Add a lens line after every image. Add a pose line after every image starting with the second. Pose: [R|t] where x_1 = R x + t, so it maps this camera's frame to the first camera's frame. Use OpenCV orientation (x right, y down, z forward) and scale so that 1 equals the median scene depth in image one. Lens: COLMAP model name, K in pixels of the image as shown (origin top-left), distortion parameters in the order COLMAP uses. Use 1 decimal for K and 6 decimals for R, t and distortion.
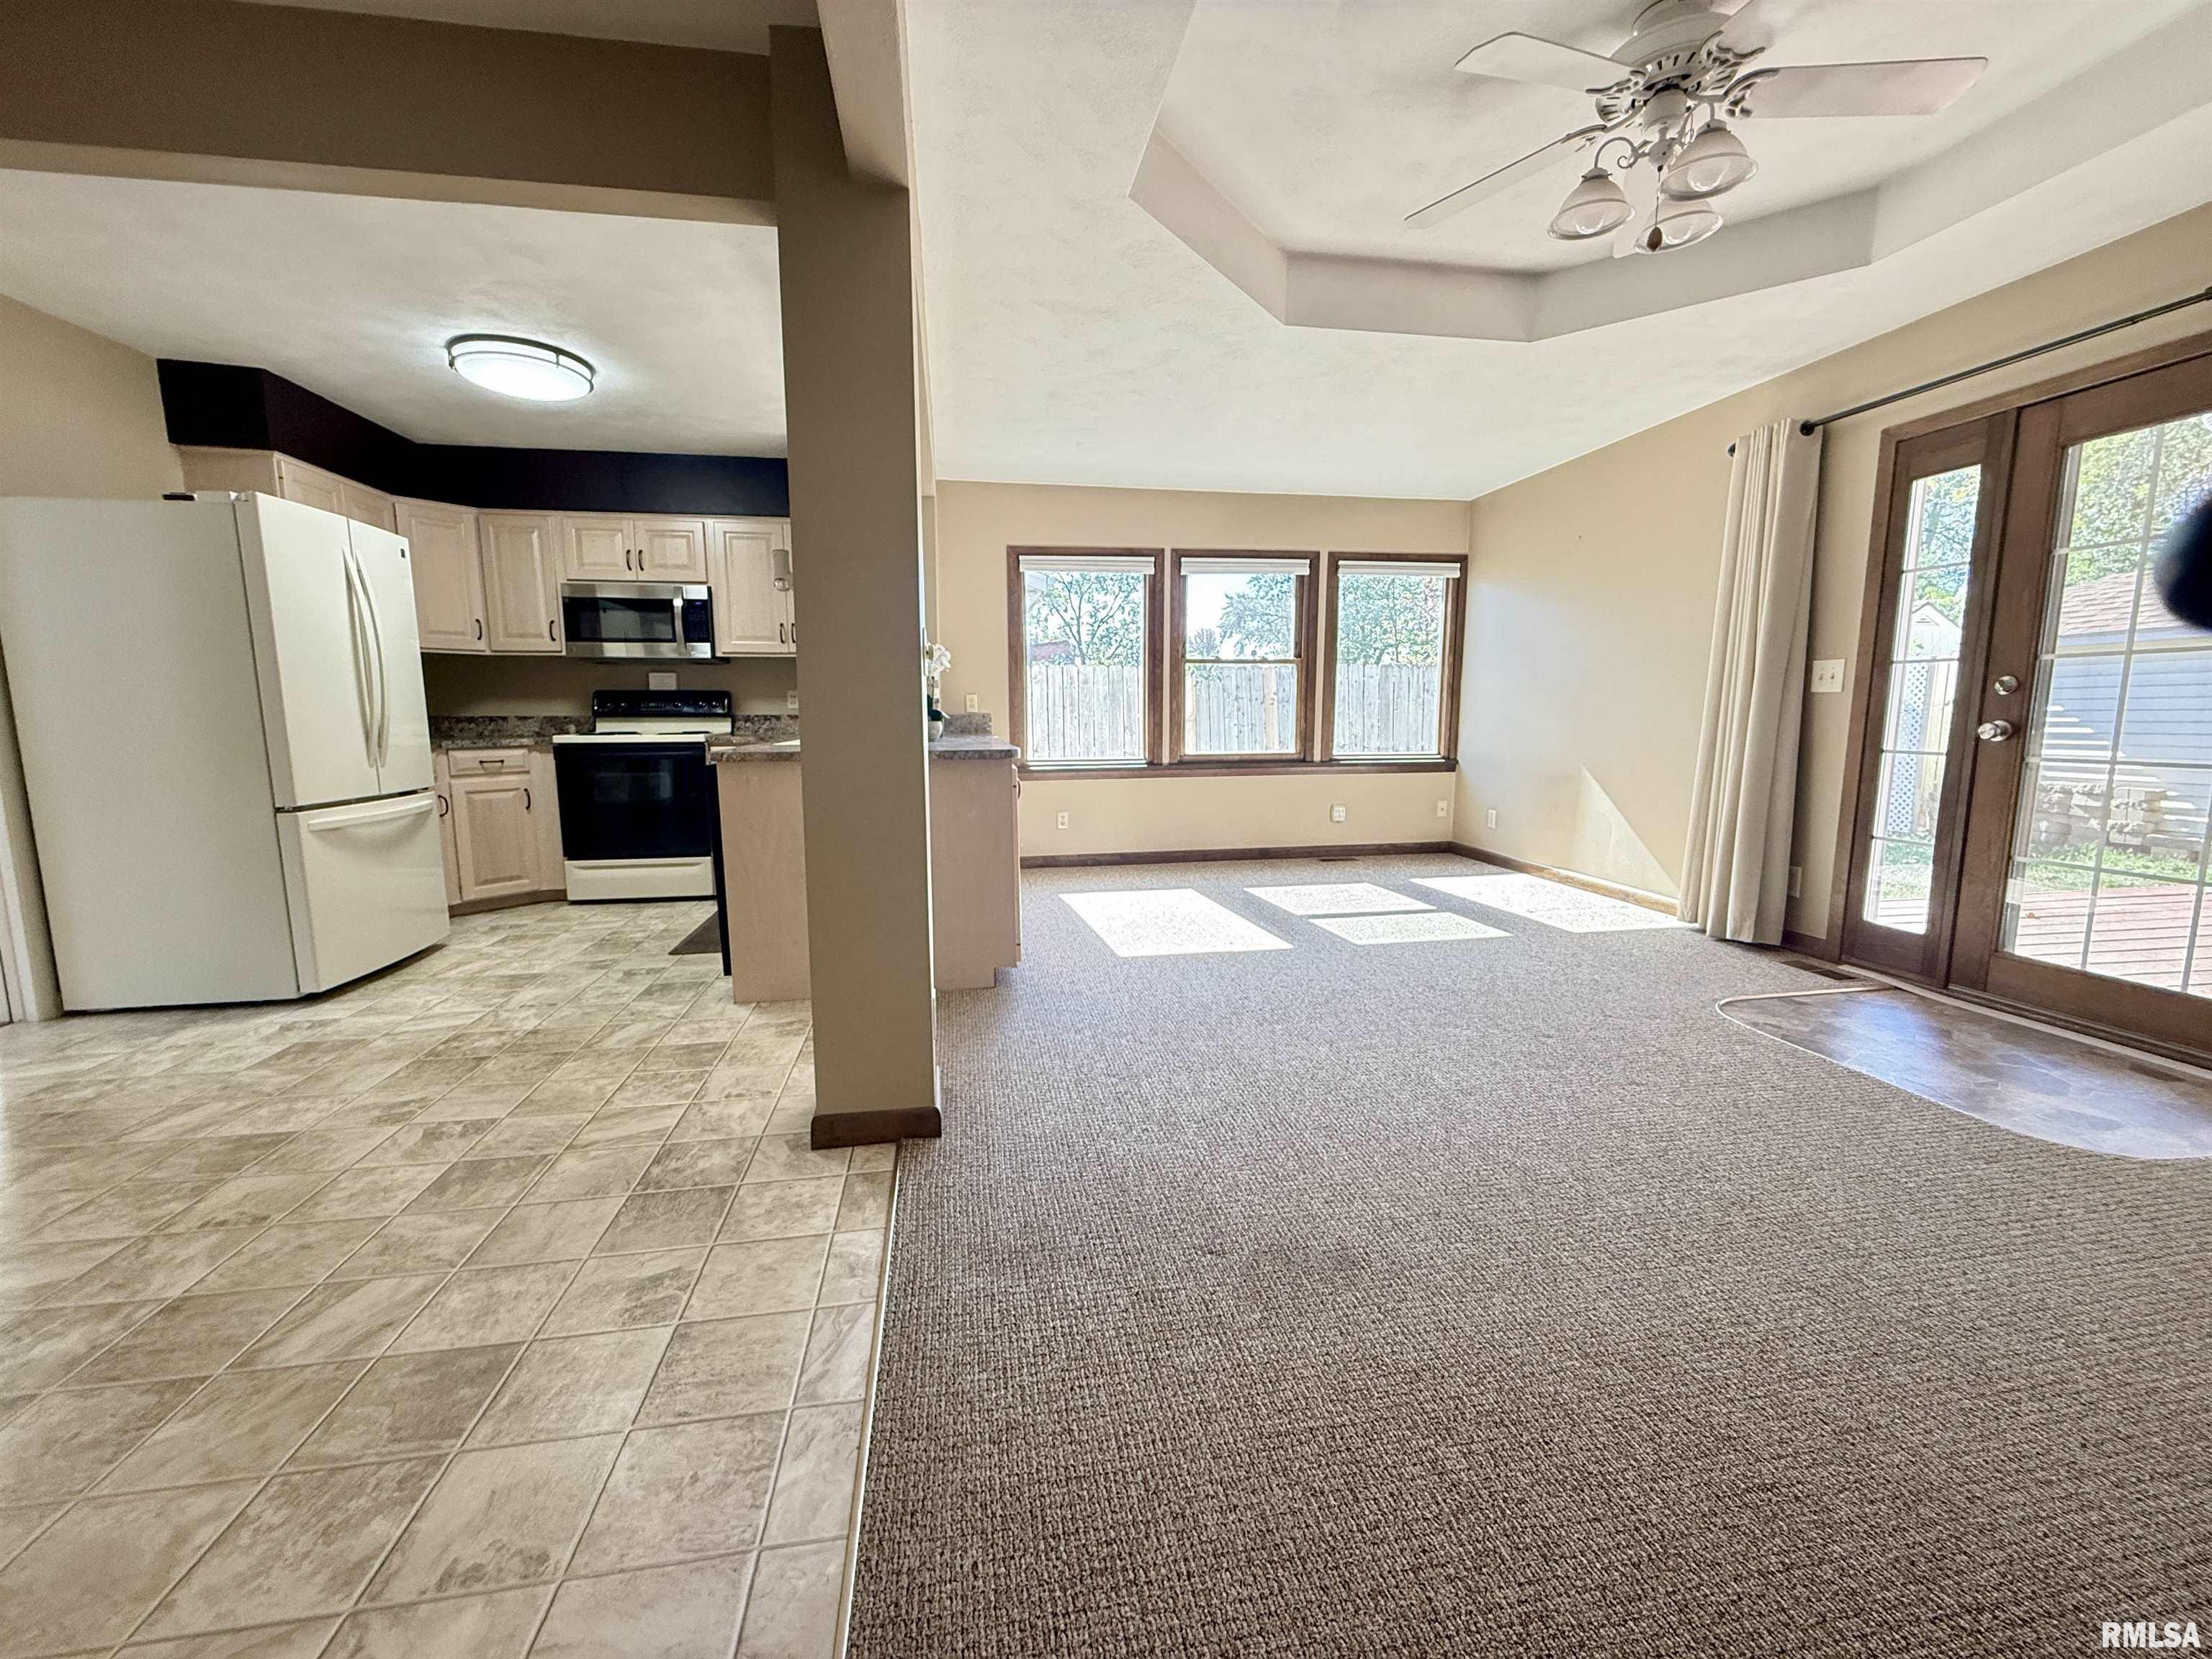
lens RADIAL K [[882.3, 0, 1104.4], [0, 882.3, 832.5], [0, 0, 1]] dist [-0.000991, 0.000002]
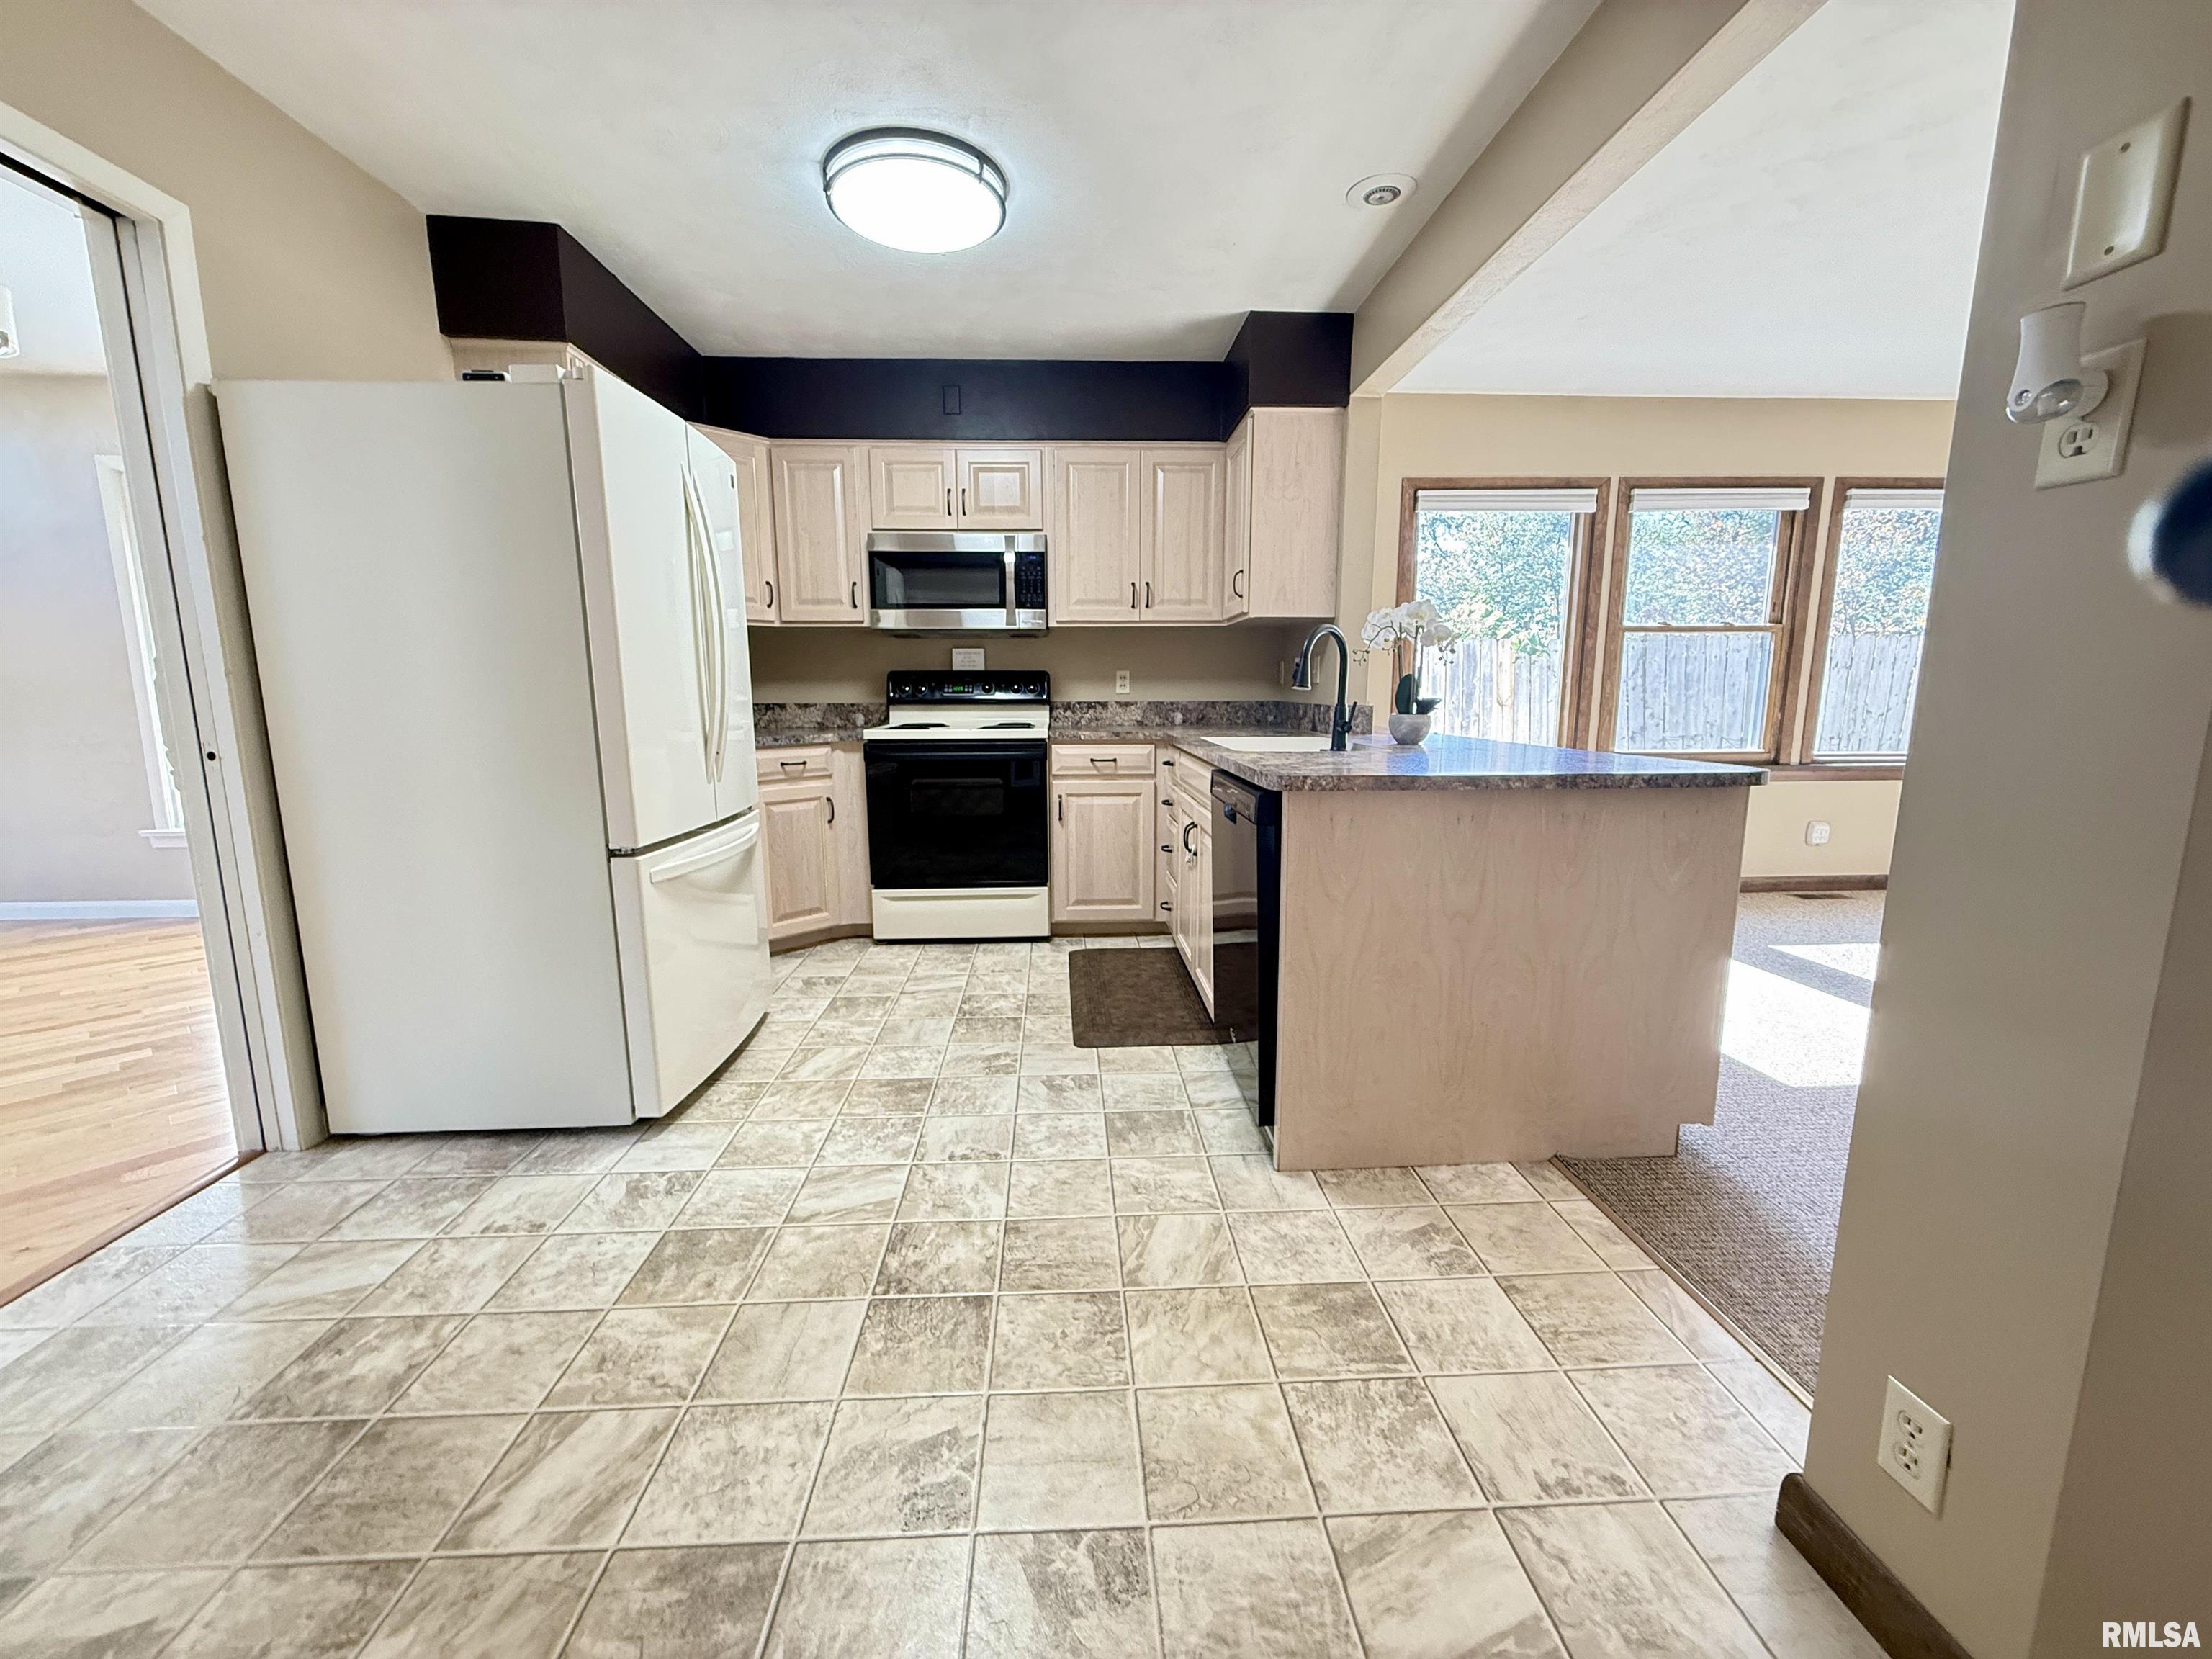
lens RADIAL K [[882.3, 0, 1104.7], [0, 882.3, 832.5], [0, 0, 1]] dist [-0.000991, 0.000002]
pose [[0.993315, 0.017900, -0.114041, -0.329945], [-0.015066, 0.999557, 0.025665, -0.043224], [0.114450, -0.023776, 0.993144, 0.254406]]
